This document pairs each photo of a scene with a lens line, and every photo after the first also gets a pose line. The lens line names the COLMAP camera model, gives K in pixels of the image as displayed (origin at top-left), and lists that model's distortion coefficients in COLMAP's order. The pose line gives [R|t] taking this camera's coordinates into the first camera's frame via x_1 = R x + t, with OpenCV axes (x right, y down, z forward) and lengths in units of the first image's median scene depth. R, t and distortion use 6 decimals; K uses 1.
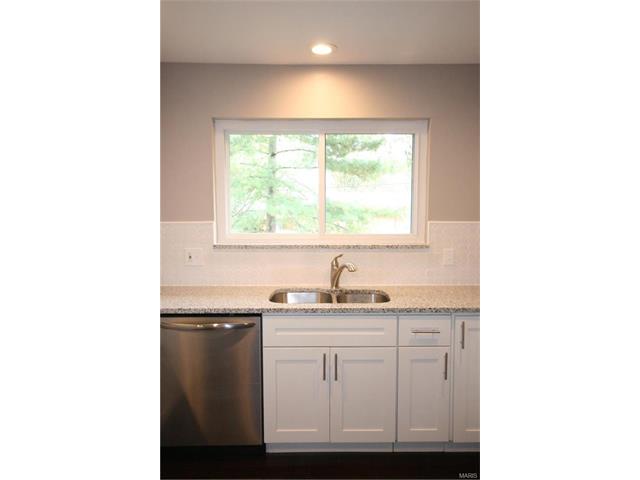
lens RADIAL K [[428.9, 0, 321.6], [0, 428.9, 241.3], [0, 0, 1]] dist [0.005215, -0.000135]
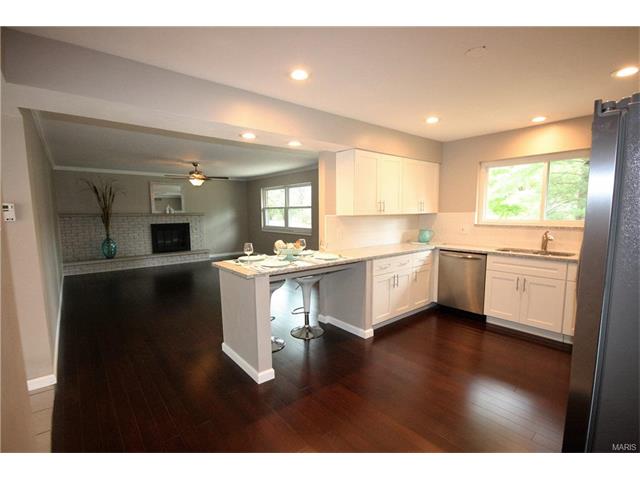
lens RADIAL K [[296.5, 0, 319.5], [0, 296.5, 244.5], [0, 0, 1]] dist [-0.005004, 0.000132]
pose [[0.646706, 0.080916, -0.758436, 0.352176], [-0.053484, 0.996720, 0.060732, 0.059358], [0.760862, 0.001288, 0.648912, -0.485624]]
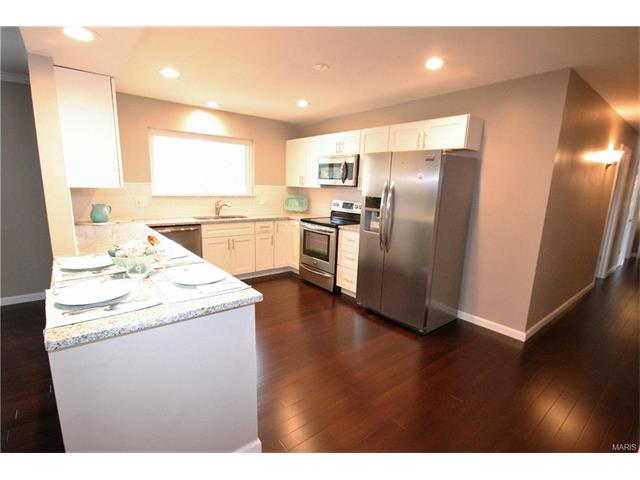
lens RADIAL K [[306.0, 0, 319.8], [0, 306.0, 243.1], [0, 0, 1]] dist [-0.001738, -0.005267]
pose [[0.783559, -0.092852, 0.614341, -0.527066], [0.017180, 0.991630, 0.127963, 0.056745], [-0.621080, -0.089712, 0.778596, -0.545238]]
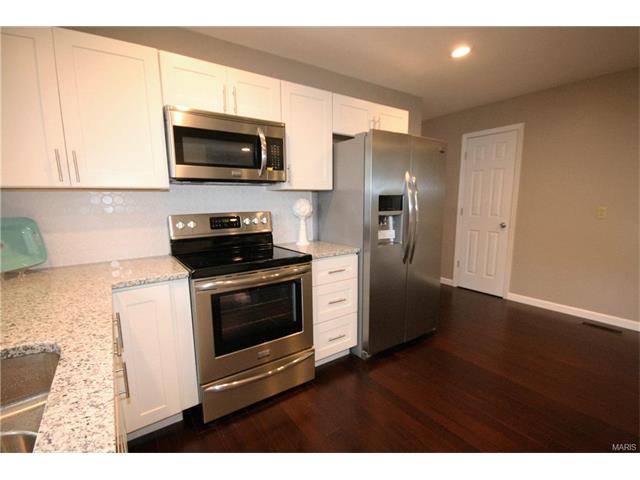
lens RADIAL K [[306.0, 0, 322.3], [0, 306.0, 245.2], [0, 0, 1]] dist [-0.001738, -0.005267]
pose [[-0.572265, -0.106784, 0.813087, -0.229442], [0.078390, 0.979823, 0.183854, 0.005206], [-0.816313, 0.168951, -0.552348, 0.791614]]
